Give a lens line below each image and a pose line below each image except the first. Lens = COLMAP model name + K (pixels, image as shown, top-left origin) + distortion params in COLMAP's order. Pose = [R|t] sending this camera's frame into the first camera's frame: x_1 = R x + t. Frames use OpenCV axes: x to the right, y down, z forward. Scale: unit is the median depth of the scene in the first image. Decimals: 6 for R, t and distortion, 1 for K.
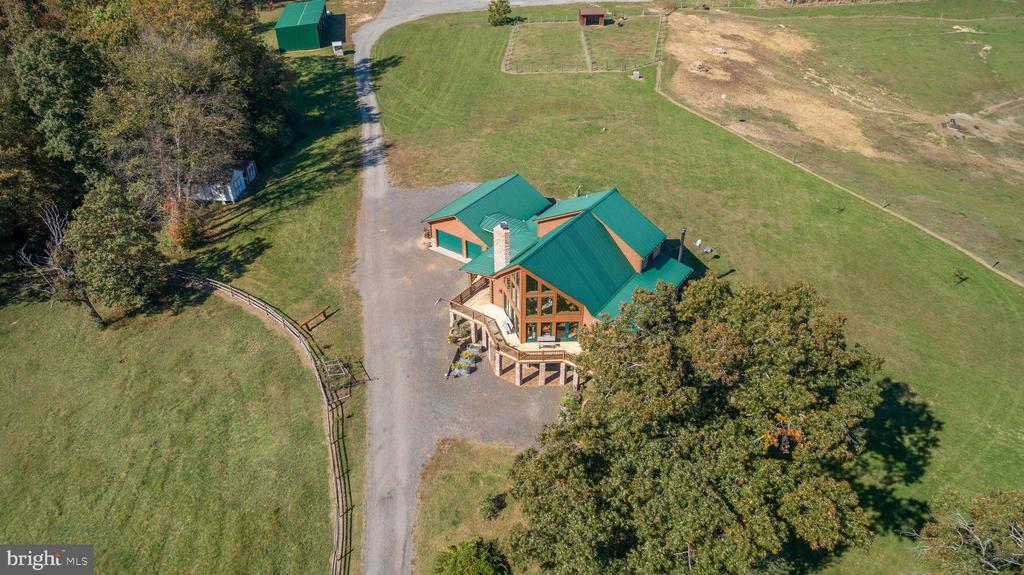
lens RADIAL K [[689.8, 0, 510.5], [0, 689.8, 290.5], [0, 0, 1]] dist [-0.011304, 0.009524]
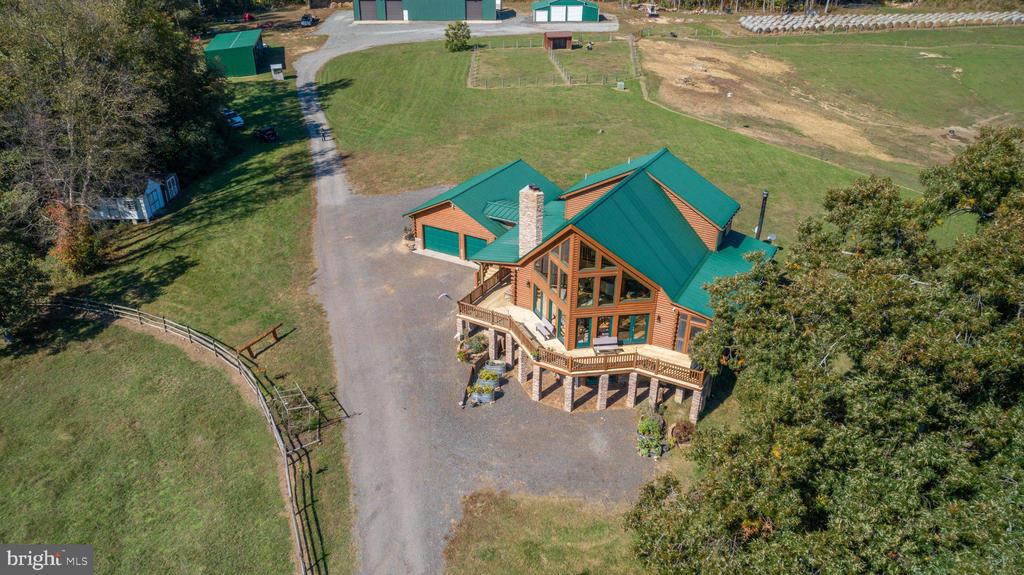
lens RADIAL K [[689.8, 0, 511.3], [0, 689.8, 290.2], [0, 0, 1]] dist [-0.011304, 0.009524]
pose [[0.994805, -0.041808, 0.092819, -0.078179], [0.052752, 0.991519, -0.118773, 0.072315], [-0.087066, 0.123052, 0.988573, 0.232686]]
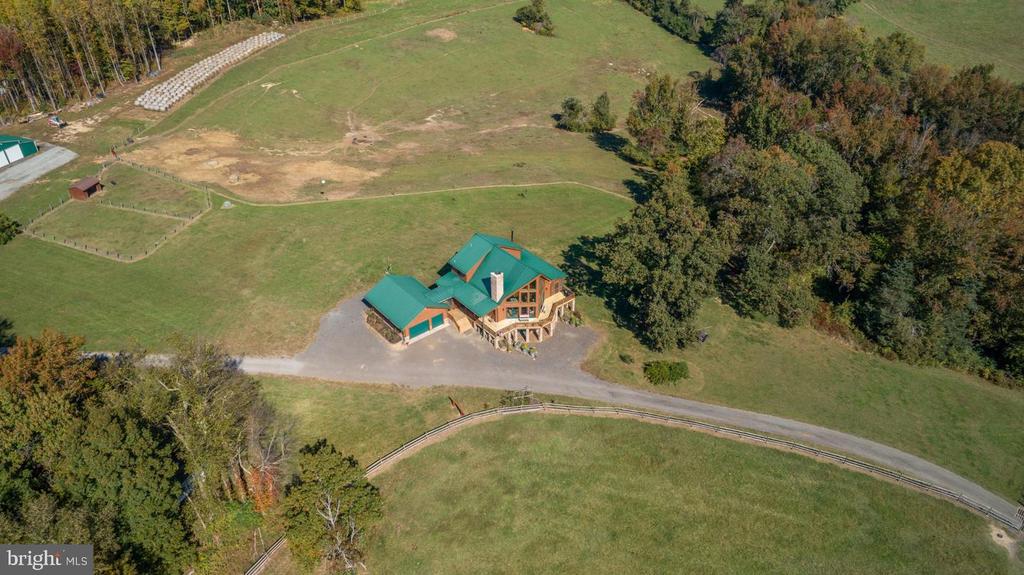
lens RADIAL K [[689.8, 0, 507.7], [0, 689.8, 285.2], [0, 0, 1]] dist [-0.011304, 0.009524]
pose [[0.273788, -0.538238, 0.797082, -1.047710], [0.566500, 0.759982, 0.318600, -0.455920], [-0.777250, 0.364318, 0.512986, 0.082627]]
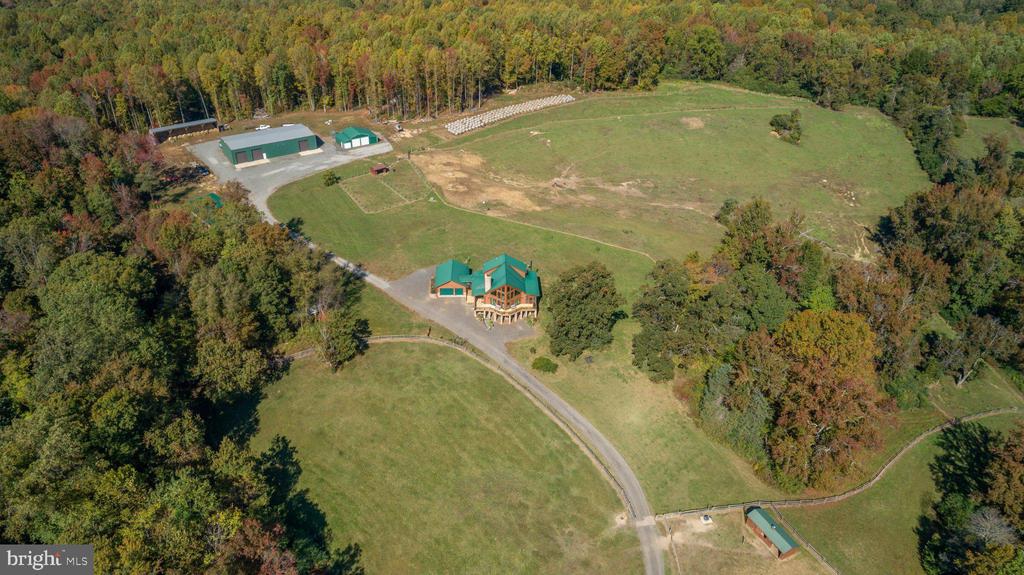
lens RADIAL K [[689.8, 0, 509.5], [0, 689.8, 282.5], [0, 0, 1]] dist [-0.011304, 0.009524]
pose [[0.798442, -0.300965, 0.521451, -1.135447], [0.335664, 0.941521, 0.029450, -0.092057], [-0.499820, 0.151518, 0.852773, -1.204336]]
